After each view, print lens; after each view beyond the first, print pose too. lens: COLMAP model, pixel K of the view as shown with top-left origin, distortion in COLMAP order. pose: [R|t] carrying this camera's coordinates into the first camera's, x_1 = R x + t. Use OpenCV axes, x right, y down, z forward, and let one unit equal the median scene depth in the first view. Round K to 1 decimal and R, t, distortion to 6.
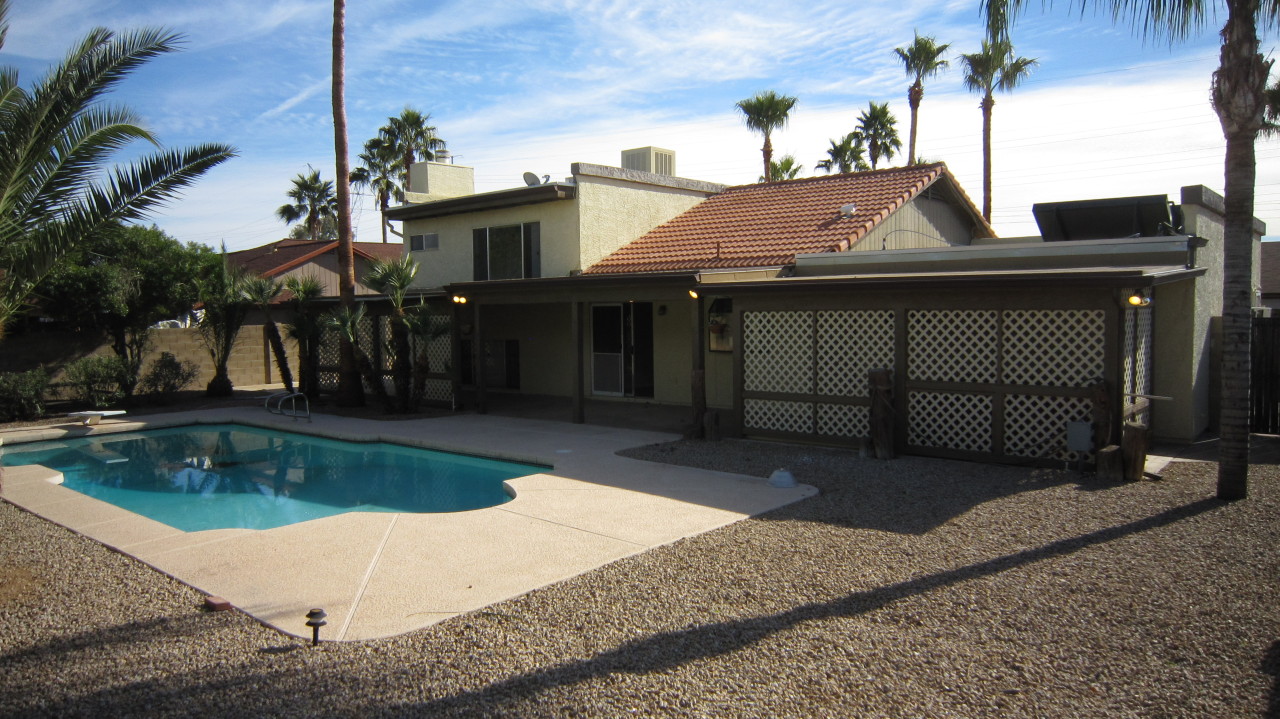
lens RADIAL K [[905.1, 0, 634.0], [0, 905.1, 359.5], [0, 0, 1]] dist [-0.049793, 0.016815]
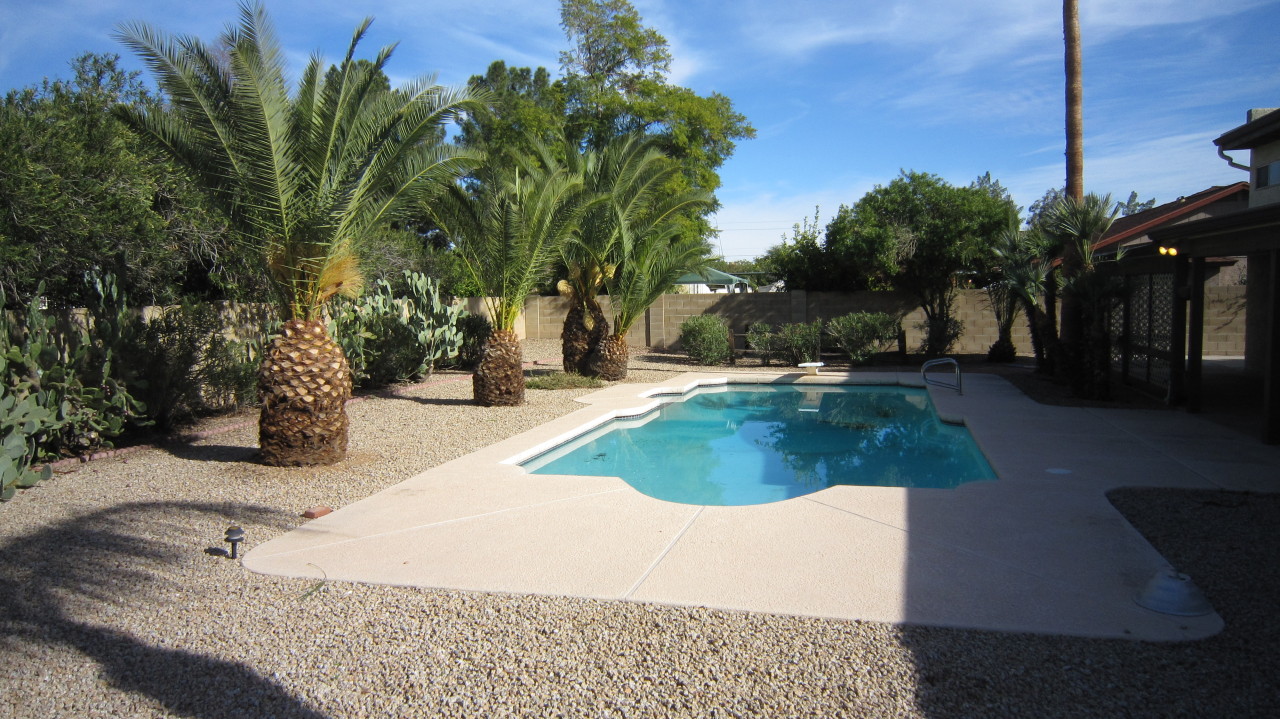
lens RADIAL K [[905.1, 0, 637.6], [0, 905.1, 361.1], [0, 0, 1]] dist [-0.049793, 0.016815]
pose [[0.429882, 0.080288, -0.899308, 0.271488], [-0.045478, 0.996700, 0.067243, -0.007291], [0.901739, 0.011992, 0.432115, 0.312750]]
